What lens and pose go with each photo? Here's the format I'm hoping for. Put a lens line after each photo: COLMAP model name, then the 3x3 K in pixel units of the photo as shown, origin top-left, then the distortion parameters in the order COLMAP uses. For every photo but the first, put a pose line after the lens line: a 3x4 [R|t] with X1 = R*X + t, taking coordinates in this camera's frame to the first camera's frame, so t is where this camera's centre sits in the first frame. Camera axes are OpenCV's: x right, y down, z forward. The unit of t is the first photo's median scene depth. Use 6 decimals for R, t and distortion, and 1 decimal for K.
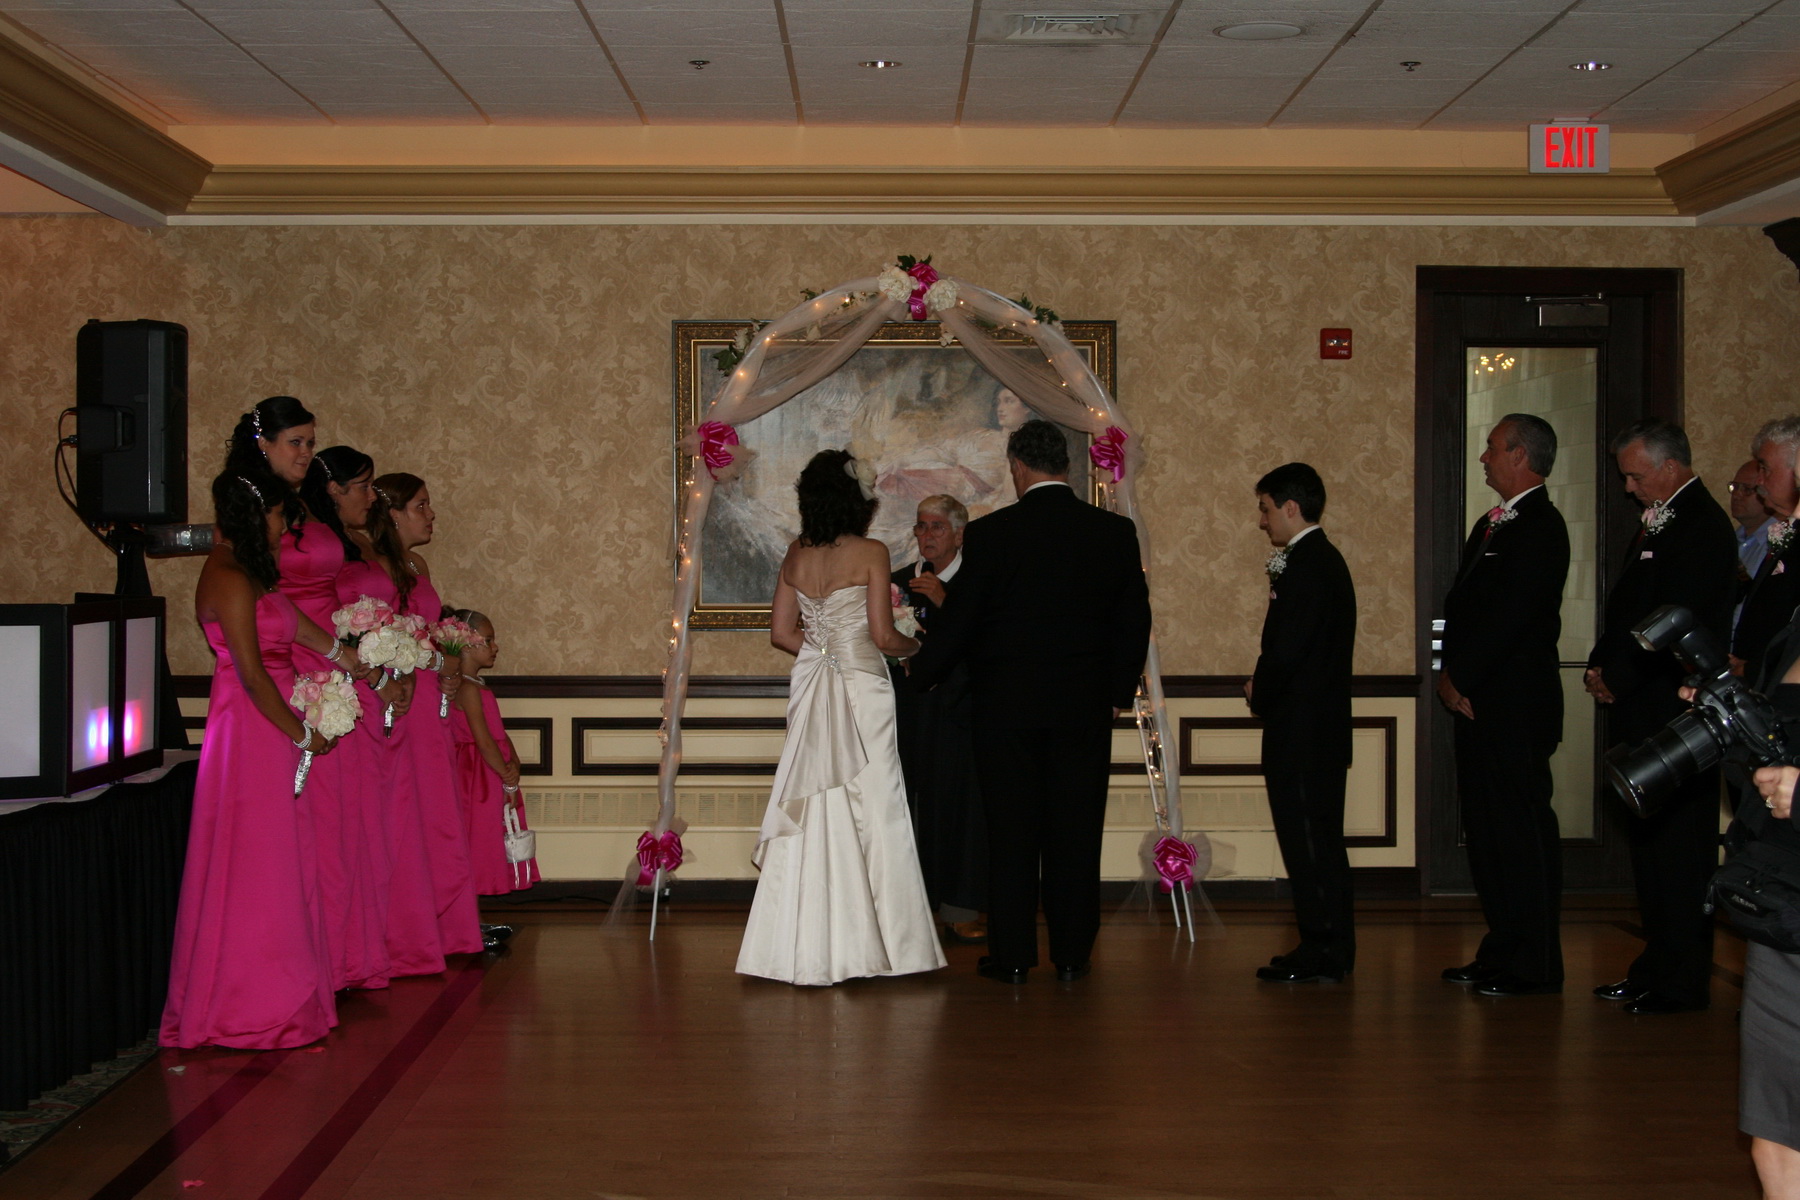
lens RADIAL K [[2565.2, 0, 863.9], [0, 2565.2, 599.8], [0, 0, 1]] dist [-0.080593, 0.125528]
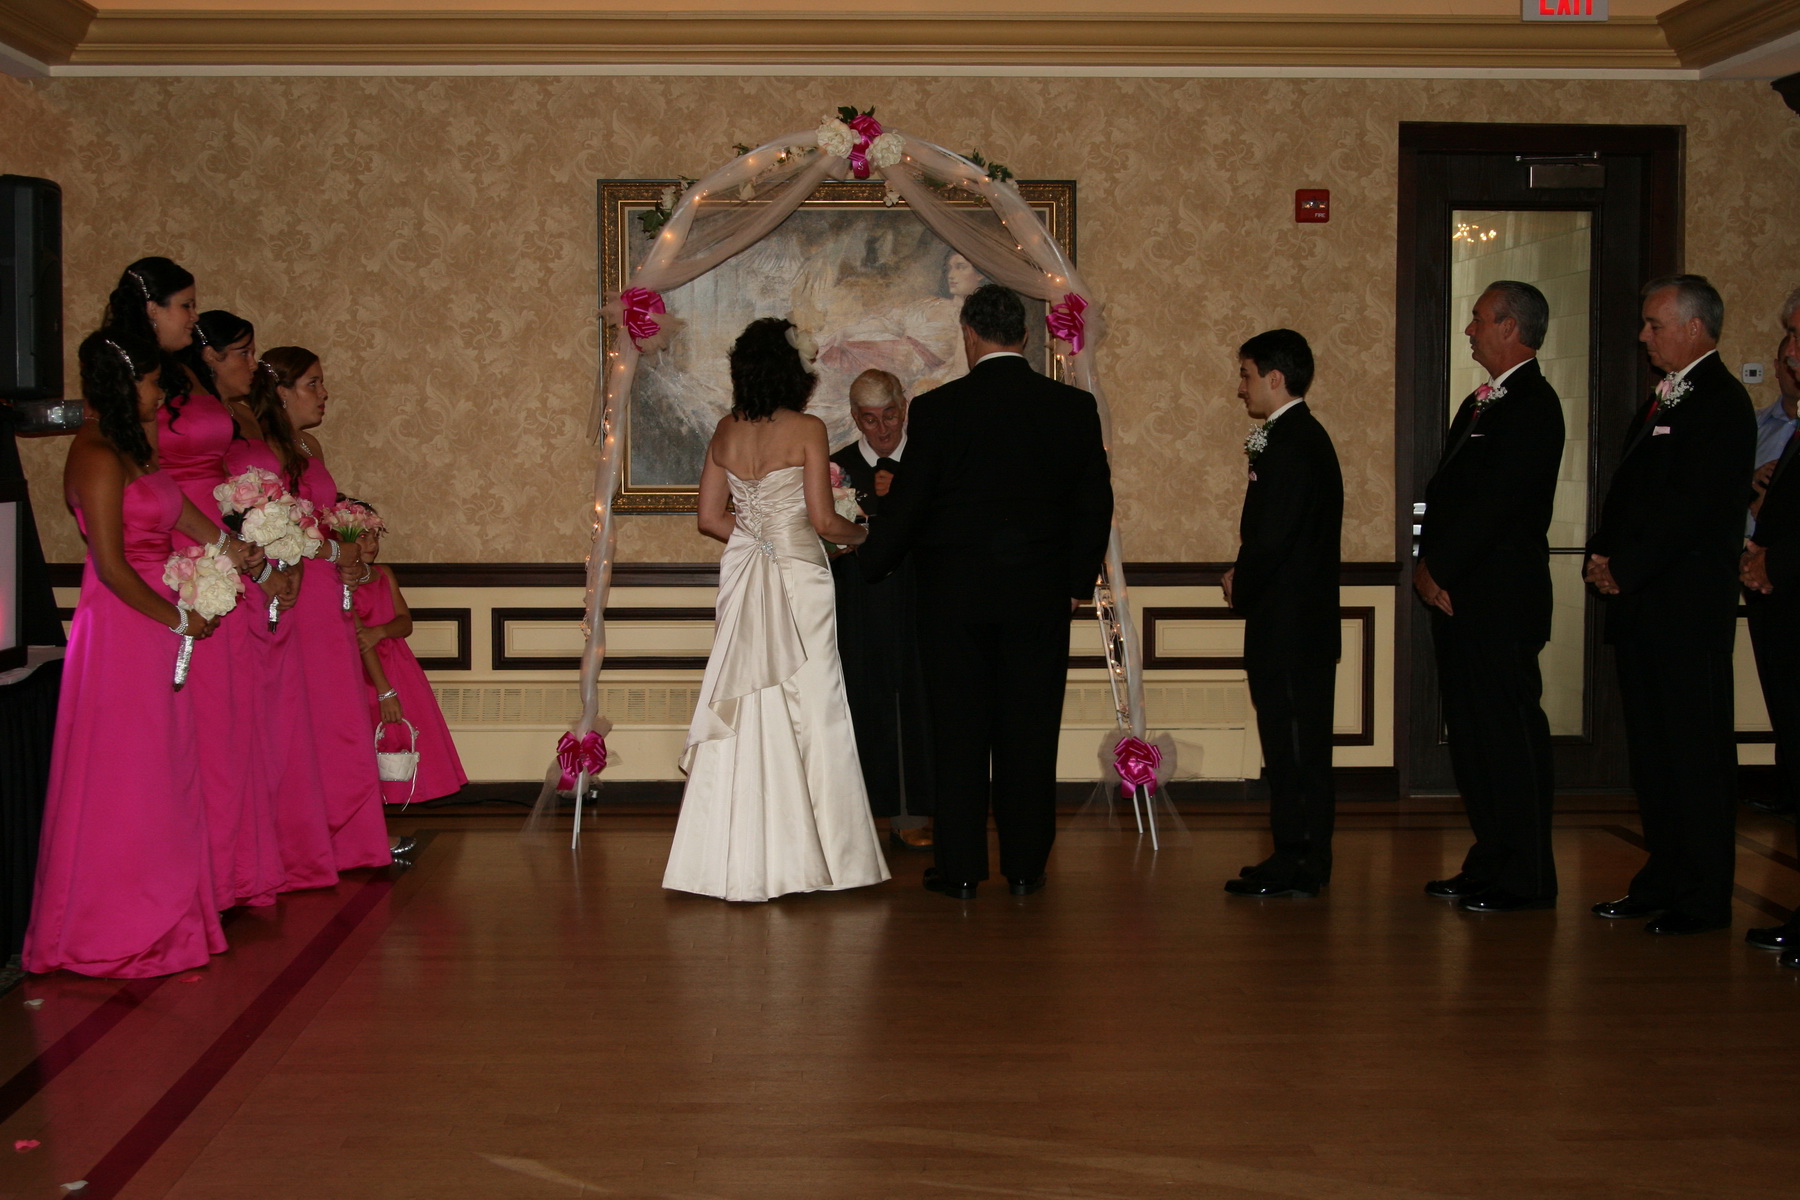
lens RADIAL K [[2565.2, 0, 863.9], [0, 2565.2, 599.8], [0, 0, 1]] dist [-0.080593, 0.125528]
pose [[0.999906, -0.000934, 0.013699, 0.008697], [0.000288, 0.998893, 0.047040, -0.000790], [-0.013727, -0.047031, 0.998799, 0.067439]]
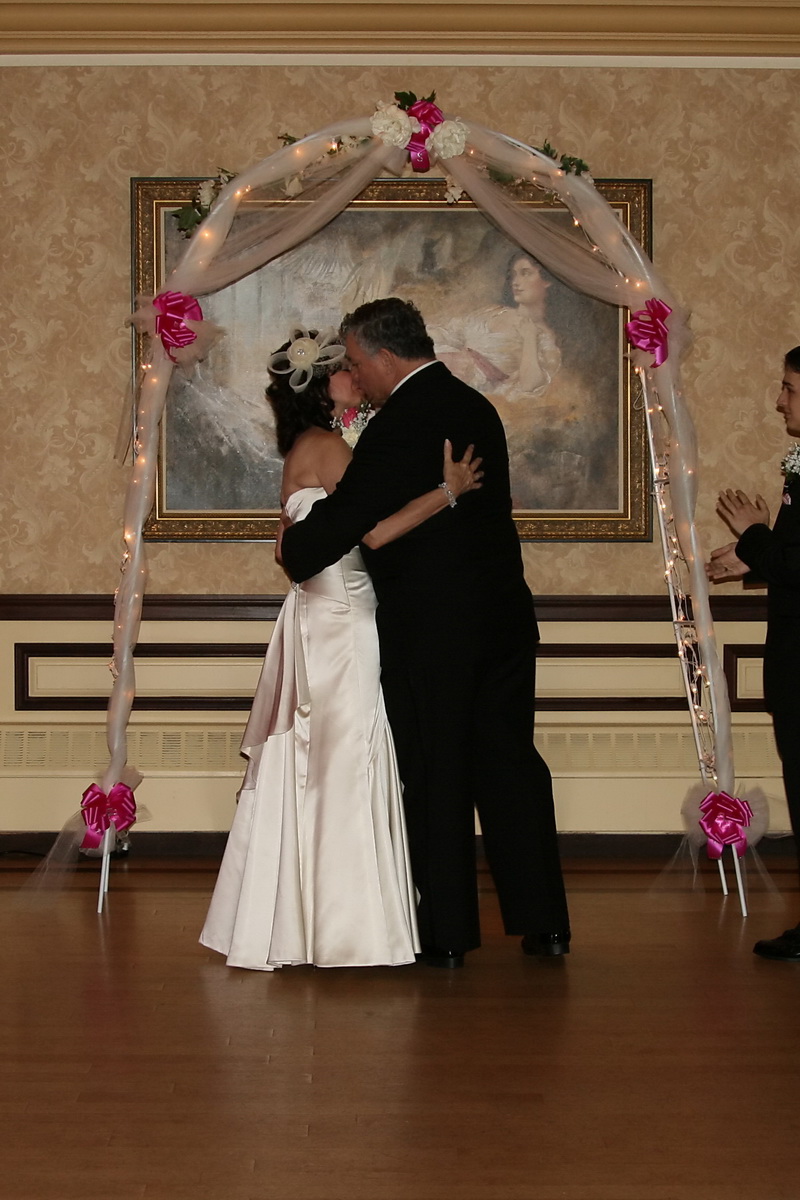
lens RADIAL K [[2440.4, 0, 368.3], [0, 2440.4, 602.5], [0, 0, 1]] dist [-0.157122, 0.188121]
pose [[0.999998, 0.001954, -0.000499, 0.004749], [-0.001931, 0.999132, 0.041604, -0.001711], [0.000580, -0.041603, 0.999134, 0.187549]]
